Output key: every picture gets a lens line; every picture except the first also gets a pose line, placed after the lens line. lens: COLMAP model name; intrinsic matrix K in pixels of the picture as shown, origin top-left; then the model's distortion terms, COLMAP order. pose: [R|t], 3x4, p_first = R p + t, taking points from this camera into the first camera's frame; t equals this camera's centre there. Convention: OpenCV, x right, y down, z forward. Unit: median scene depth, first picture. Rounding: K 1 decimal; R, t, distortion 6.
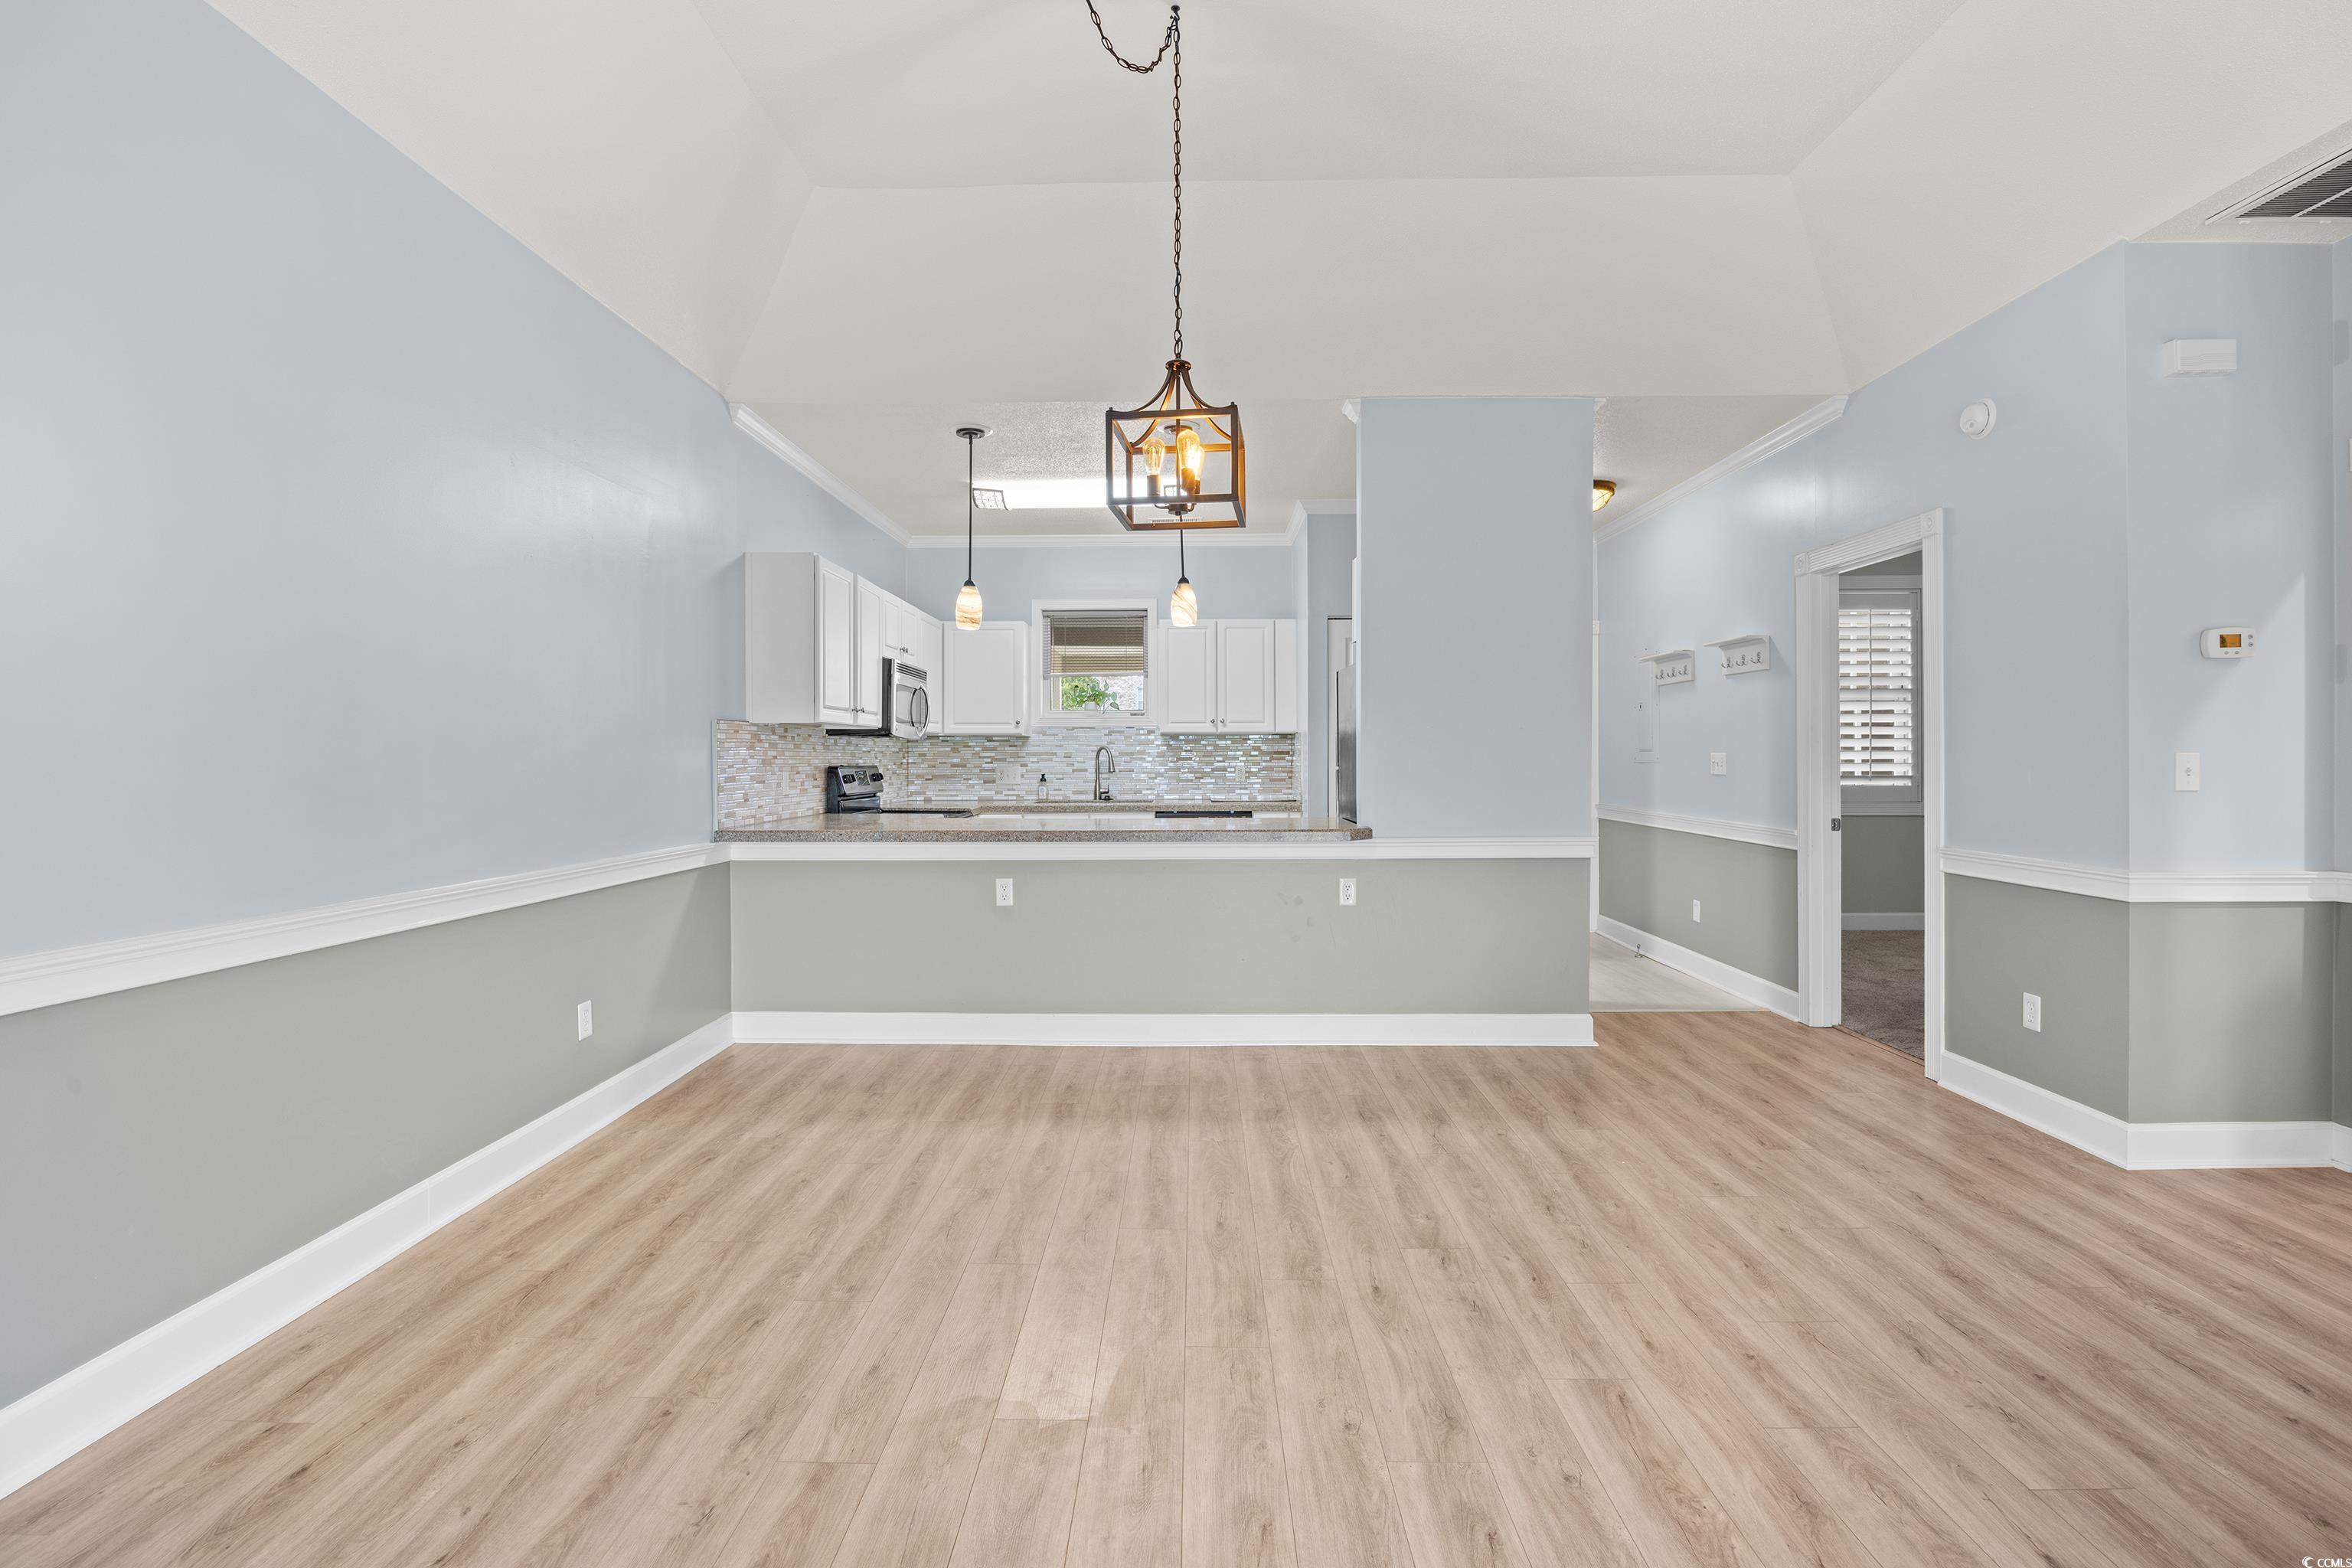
lens RADIAL K [[1086.1, 0, 1175.2], [0, 1086.1, 756.6], [0, 0, 1]] dist [-0.013275, 0.000724]
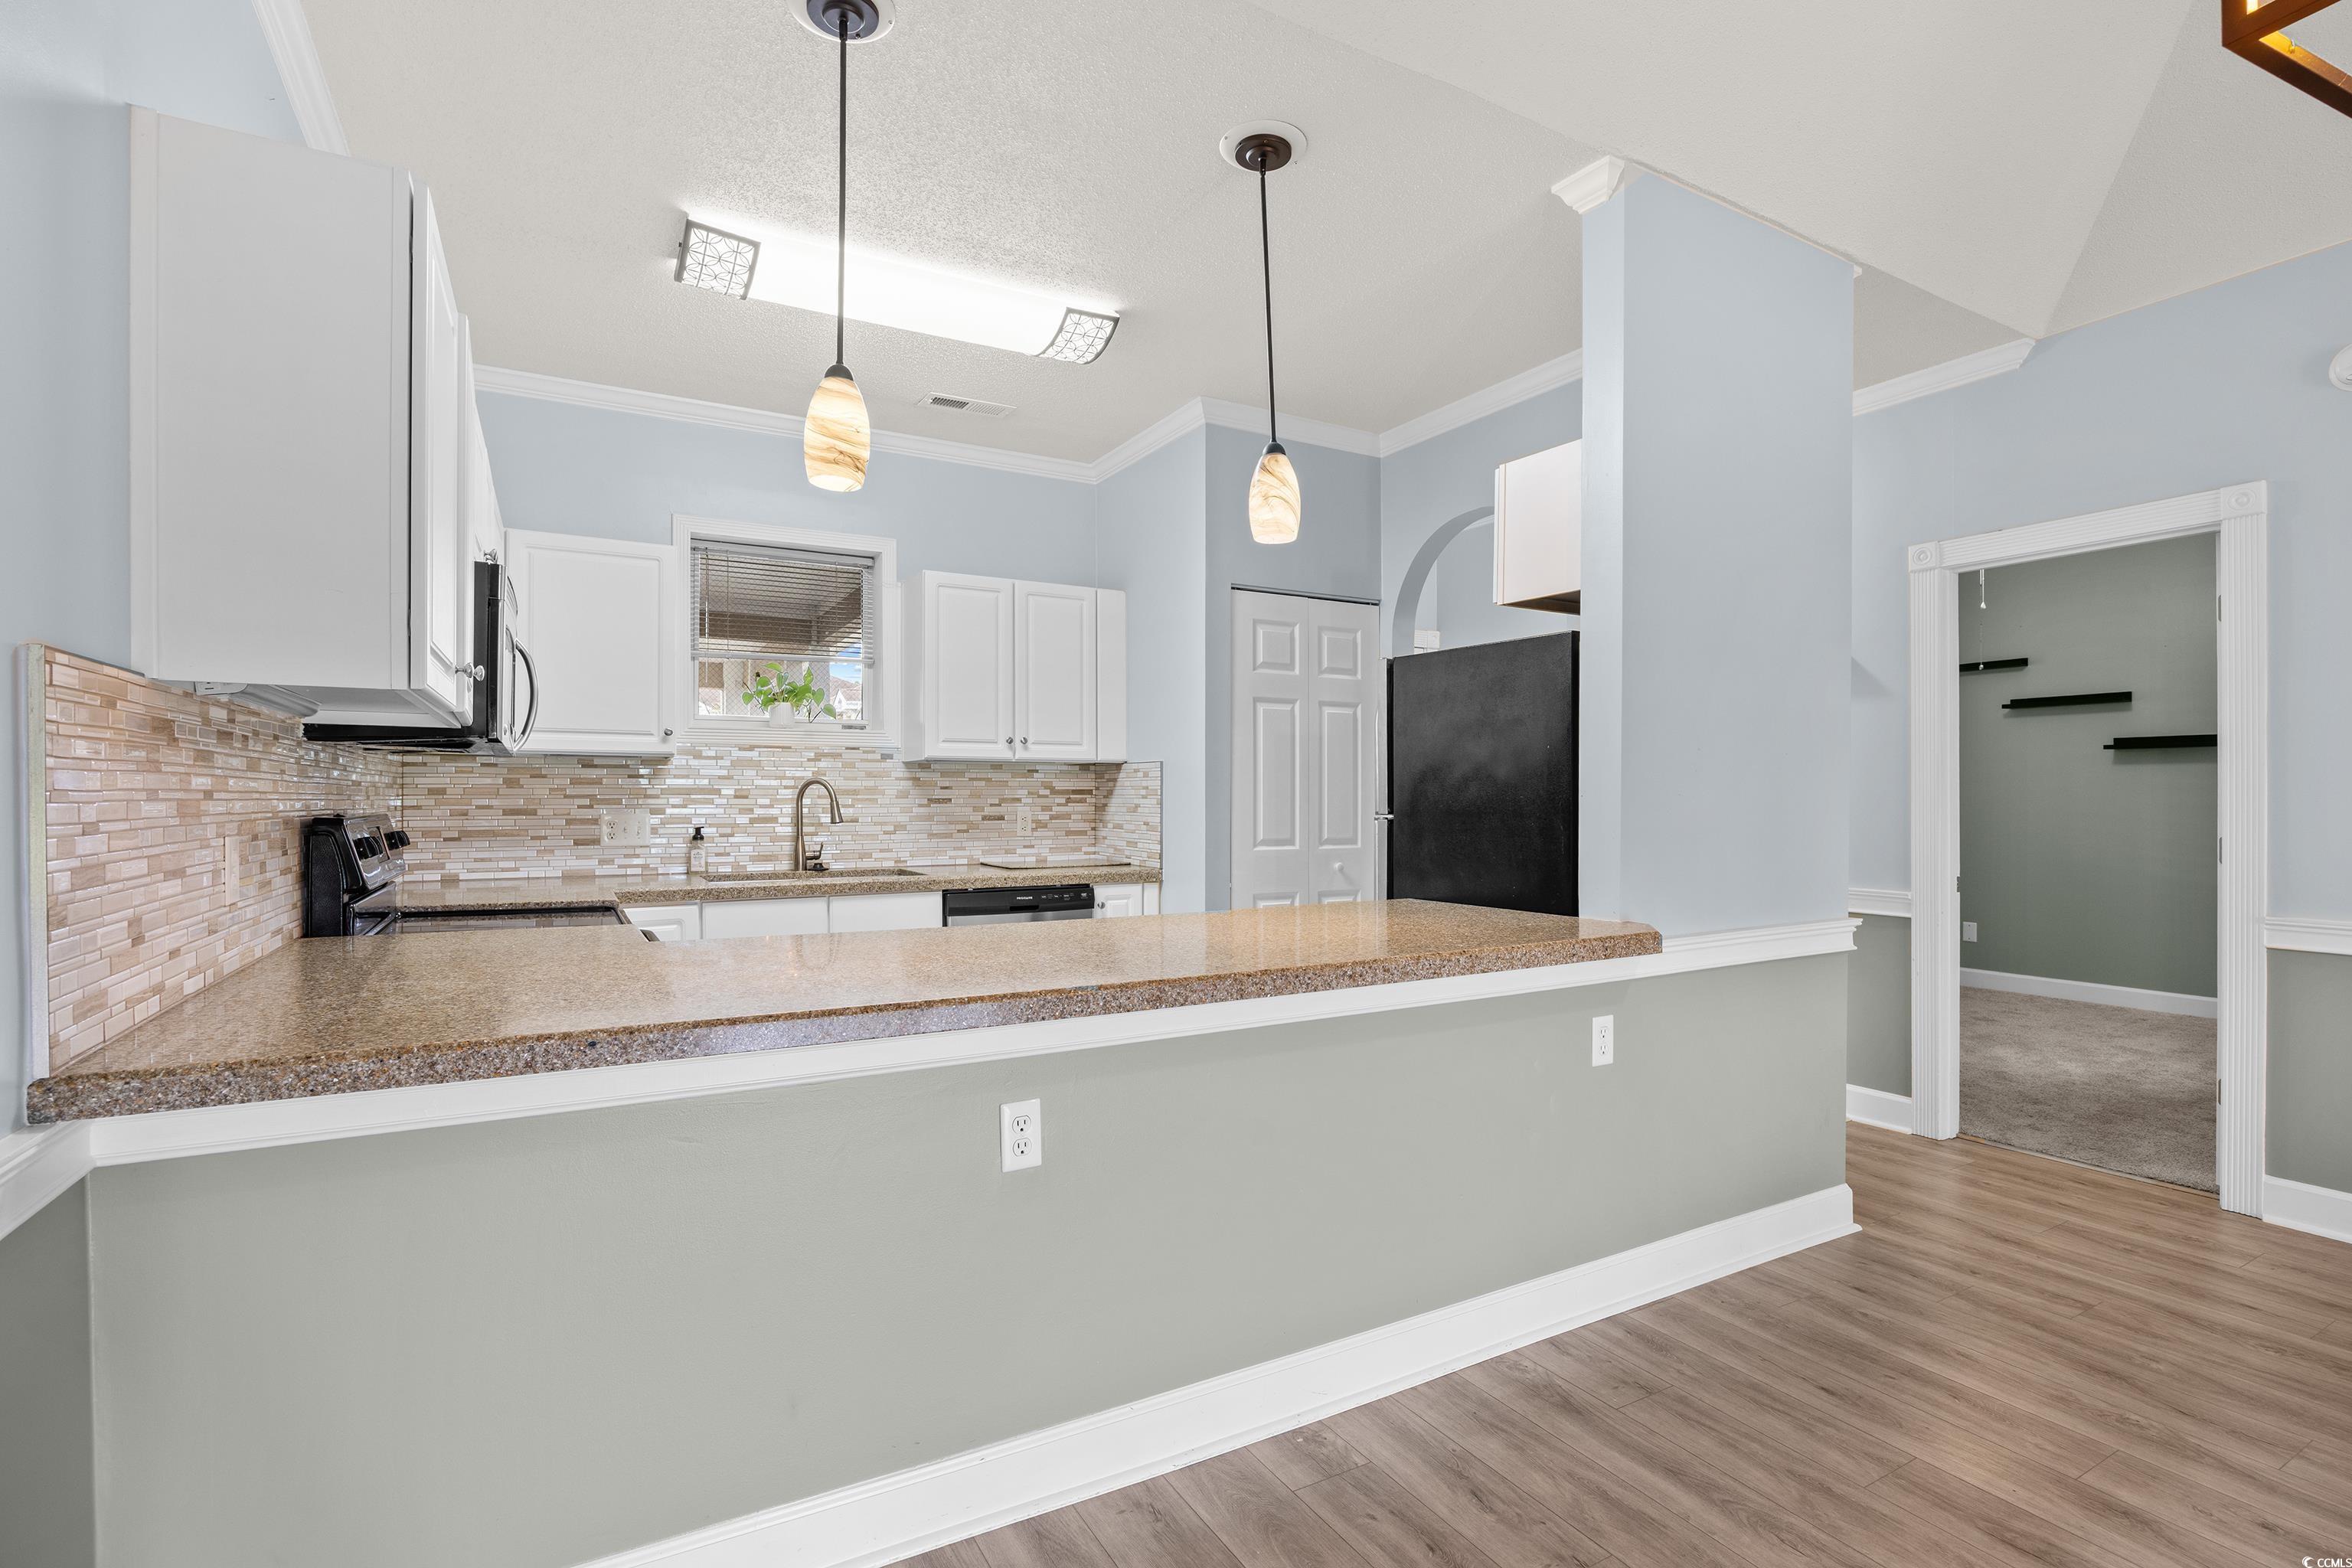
lens RADIAL K [[1090.7, 0, 1175.1], [0, 1090.7, 803.2], [0, 0, 1]] dist [-0.016510, -0.000170]
pose [[0.861727, 0.000613, 0.507373, -0.362761], [-0.002963, 0.999988, 0.003825, 0.001465], [-0.507364, -0.004799, 0.861718, 0.731251]]
